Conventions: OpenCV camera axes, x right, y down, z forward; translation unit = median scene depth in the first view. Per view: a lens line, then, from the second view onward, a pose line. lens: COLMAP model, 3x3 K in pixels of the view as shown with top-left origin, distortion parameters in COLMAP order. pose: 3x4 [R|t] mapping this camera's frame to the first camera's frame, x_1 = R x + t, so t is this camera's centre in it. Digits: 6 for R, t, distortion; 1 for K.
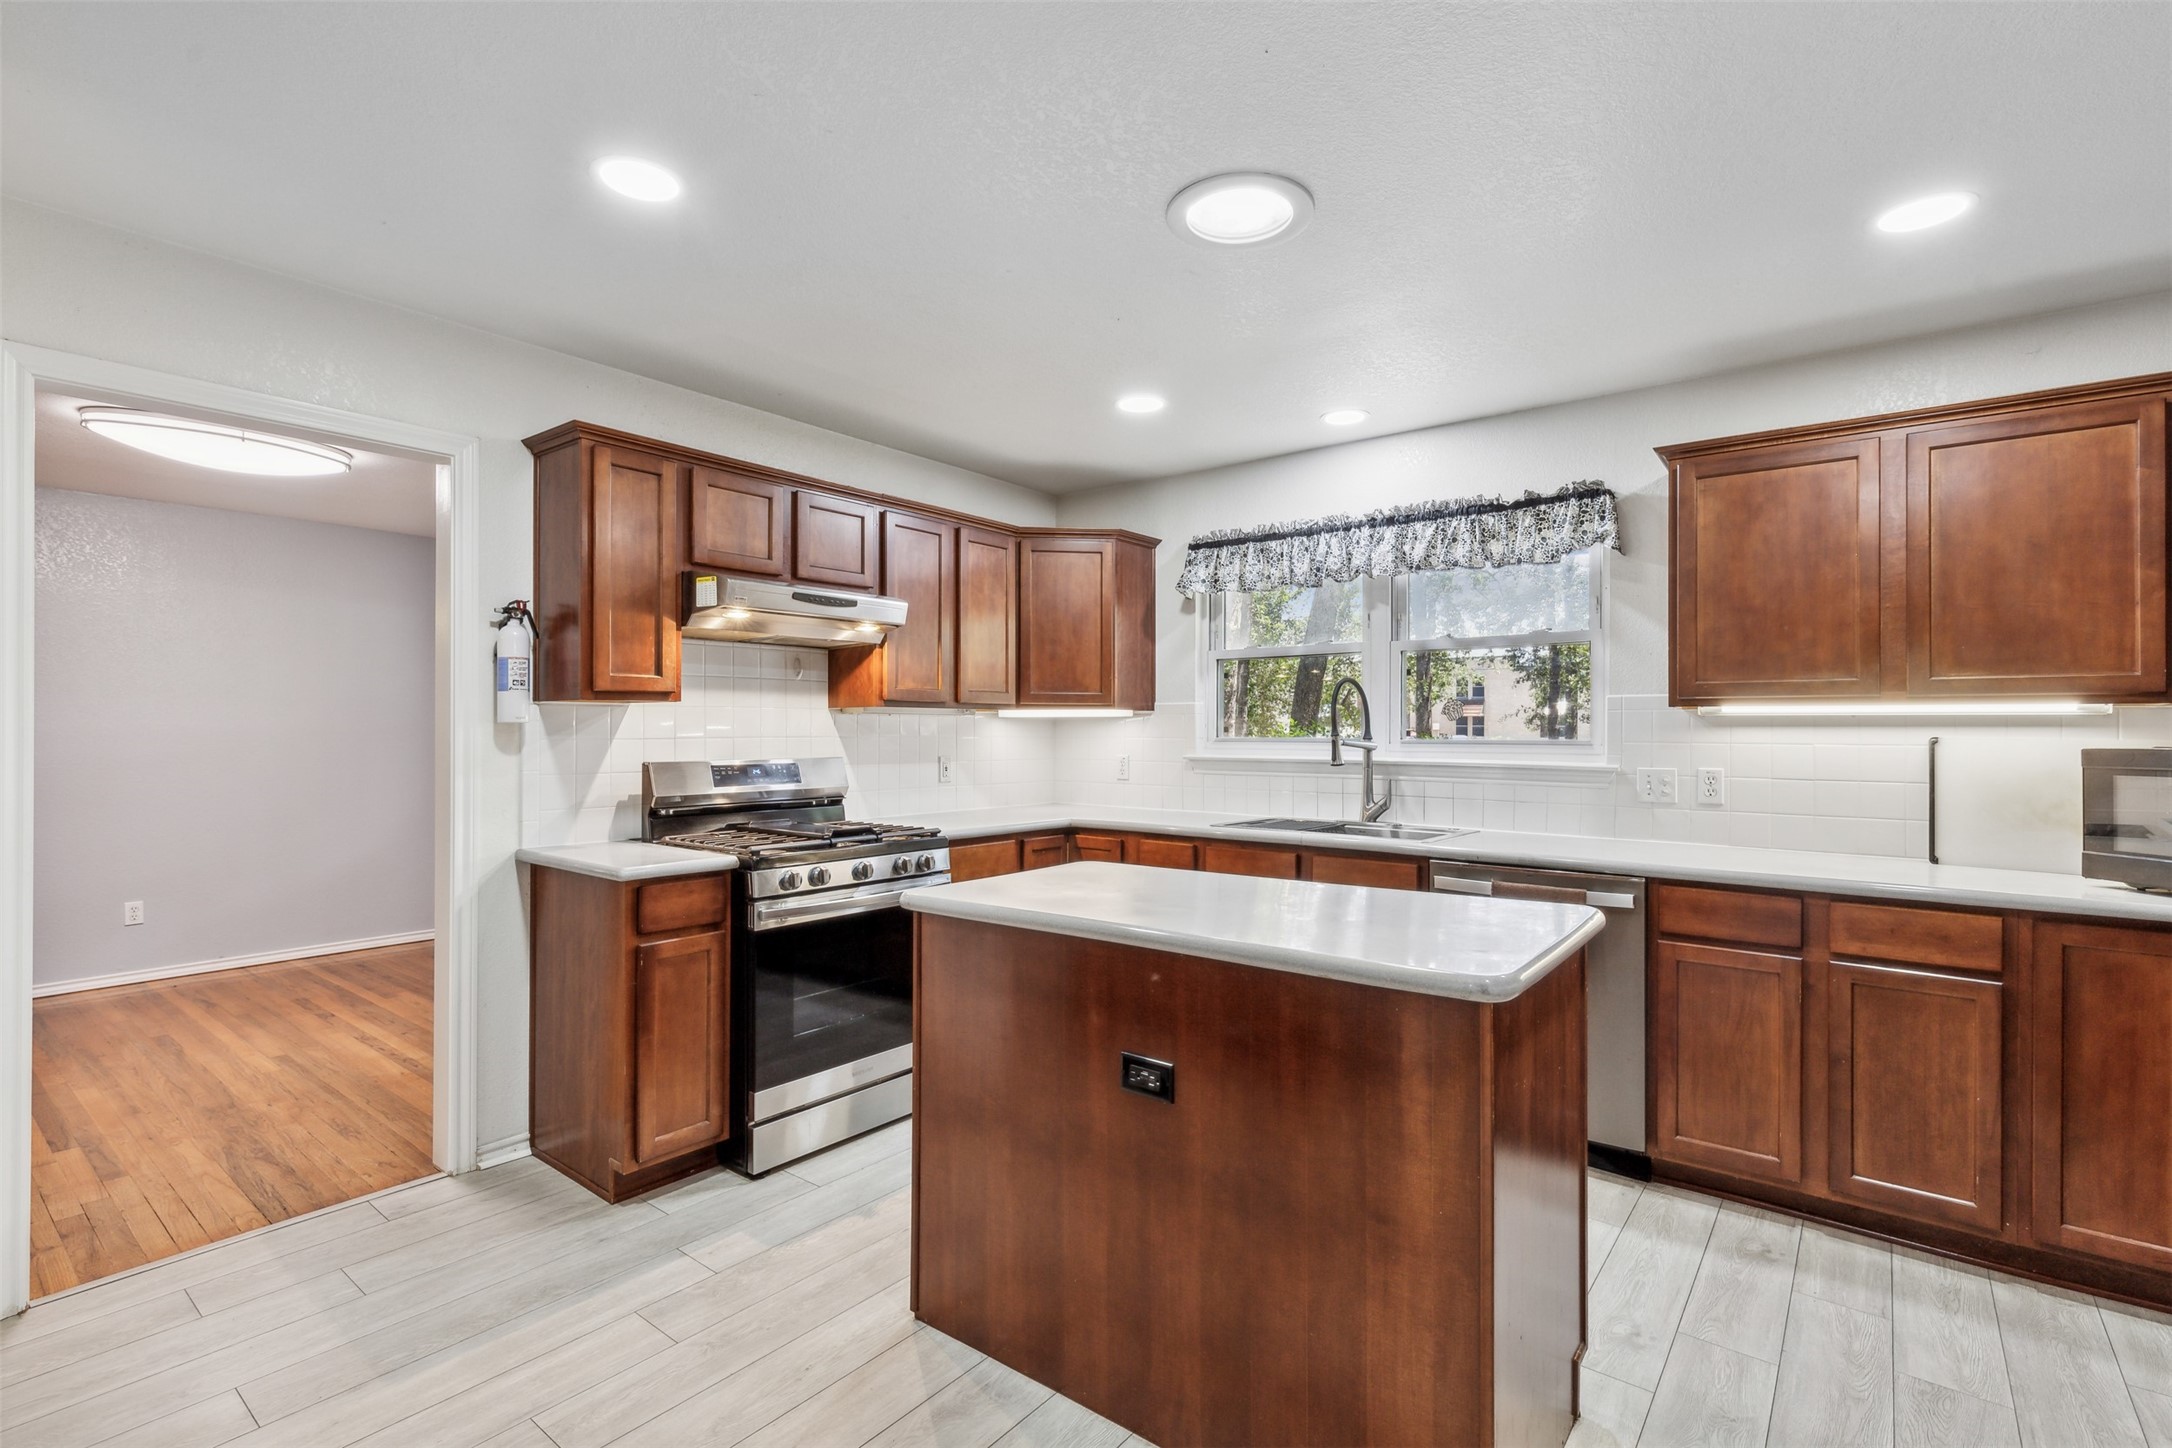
lens RADIAL K [[1006.4, 0, 1086.0], [0, 1006.4, 724.0], [0, 0, 1]] dist [-0.000062, 0.000017]
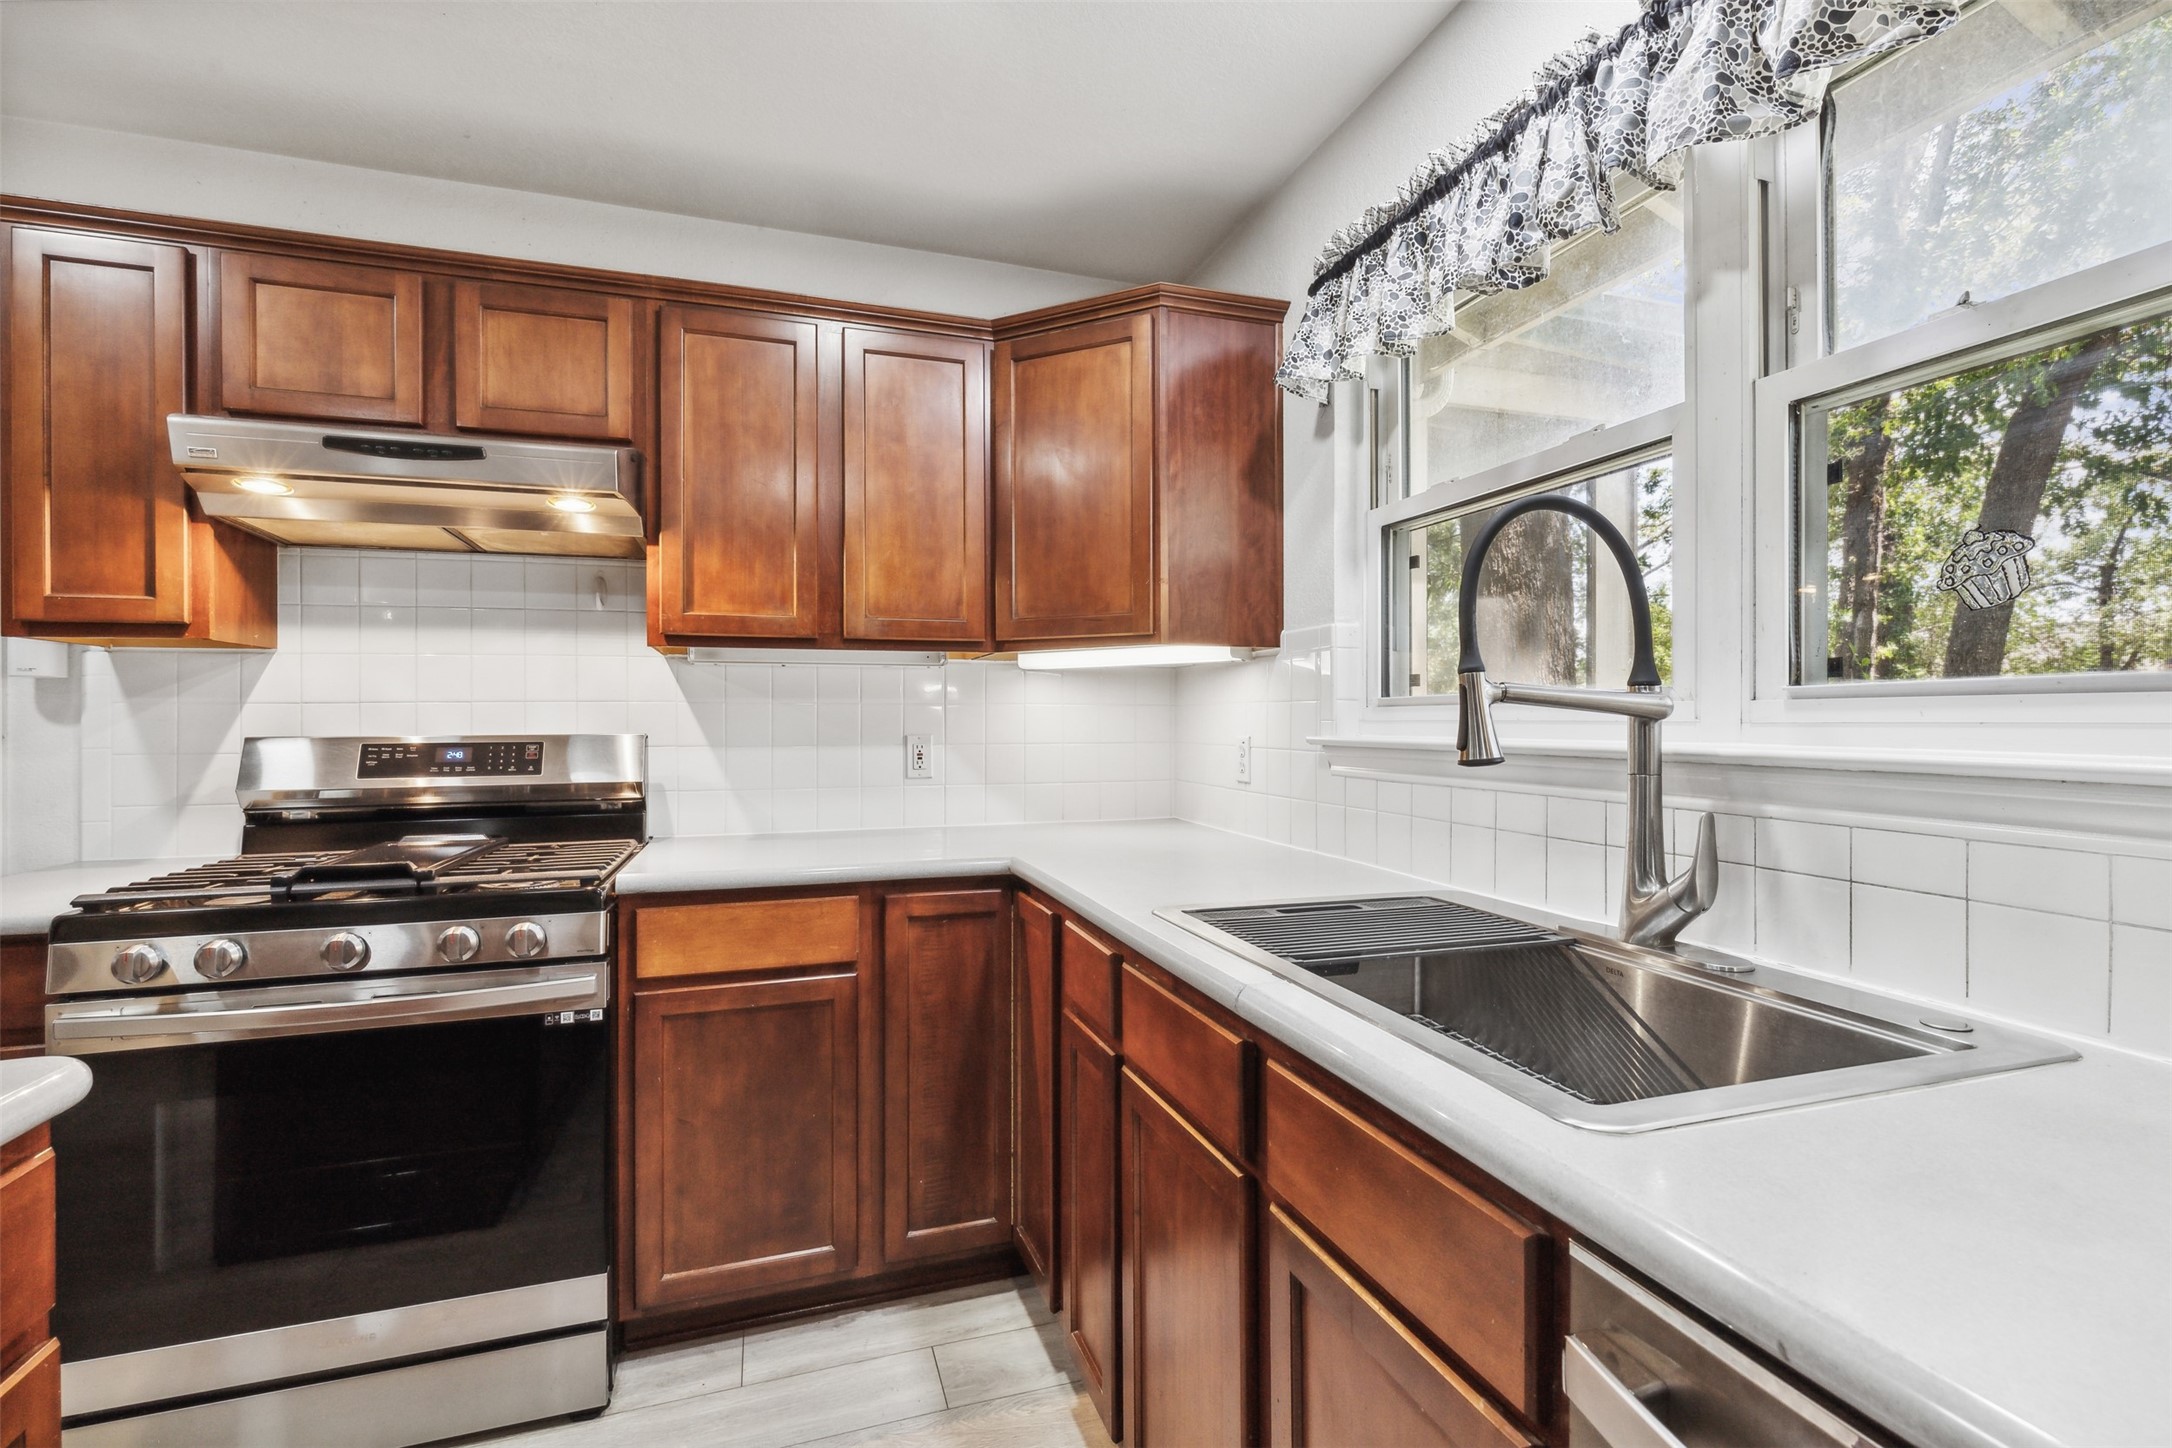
lens RADIAL K [[985.2, 0, 1094.2], [0, 985.2, 717.3], [0, 0, 1]] dist [0.001218, 0.000198]
pose [[0.837588, -0.005104, -0.546279, 0.300354], [0.009149, 0.999947, 0.004685, 0.022037], [0.546226, -0.008922, 0.837590, 0.625966]]
